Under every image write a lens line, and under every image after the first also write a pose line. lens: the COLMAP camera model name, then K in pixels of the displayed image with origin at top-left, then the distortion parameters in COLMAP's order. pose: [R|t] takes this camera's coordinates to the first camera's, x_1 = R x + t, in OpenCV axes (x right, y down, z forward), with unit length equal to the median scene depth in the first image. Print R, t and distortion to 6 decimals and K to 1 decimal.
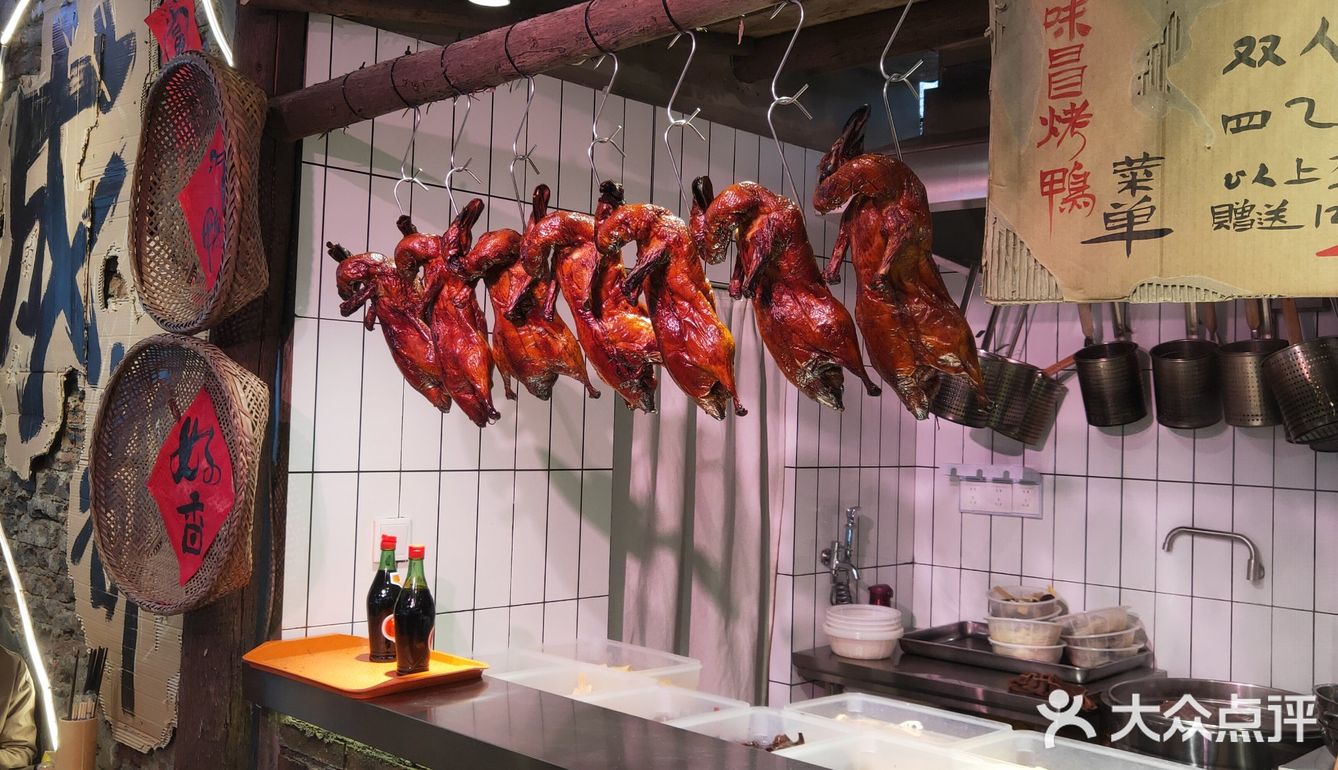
lens RADIAL K [[1290.3, 0, 670.8], [0, 1290.3, 382.8], [0, 0, 1]] dist [0.007885, 0.000000]
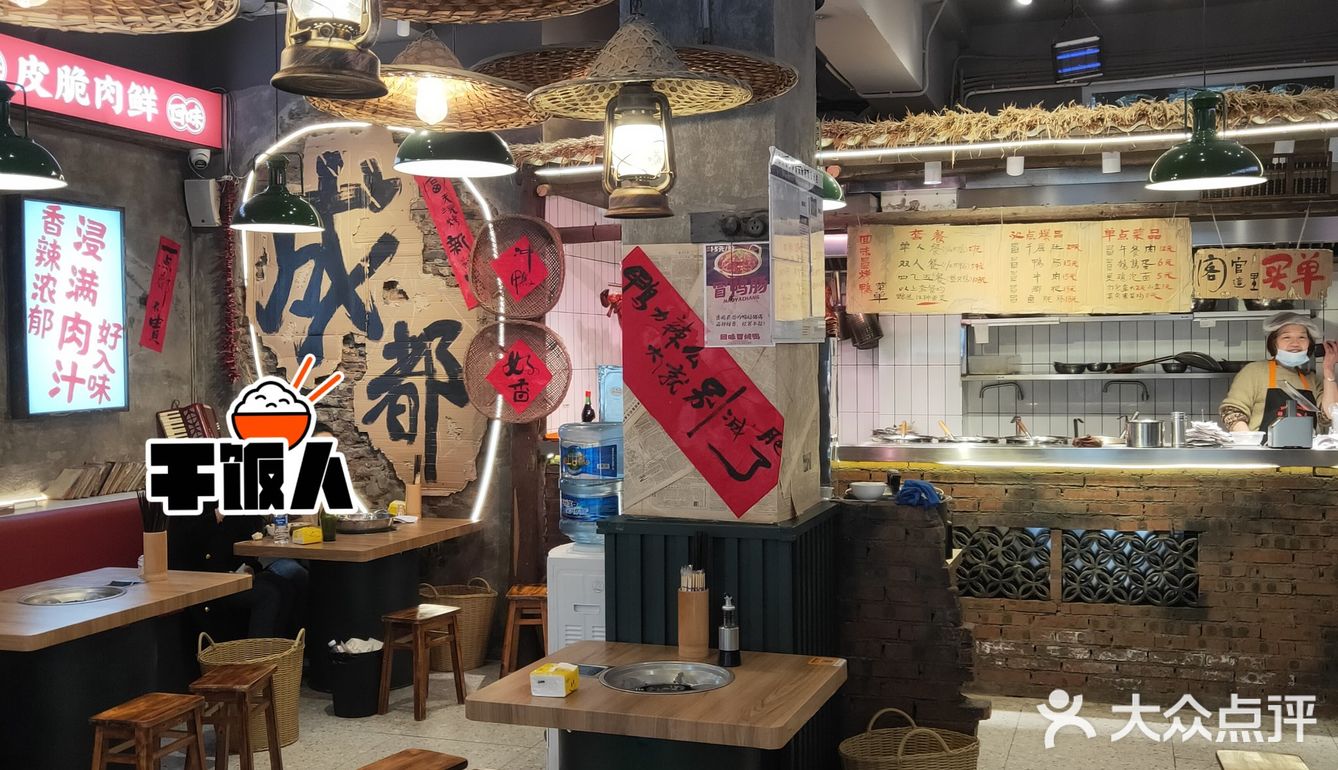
lens RADIAL K [[1290.3, 0, 671.5], [0, 1290.3, 382.0], [0, 0, 1]] dist [0.007885, 0.000000]
pose [[0.910195, -0.049118, 0.411257, -1.191914], [0.027075, 0.997876, 0.059257, -0.058013], [-0.413294, -0.042801, 0.909591, -1.555634]]
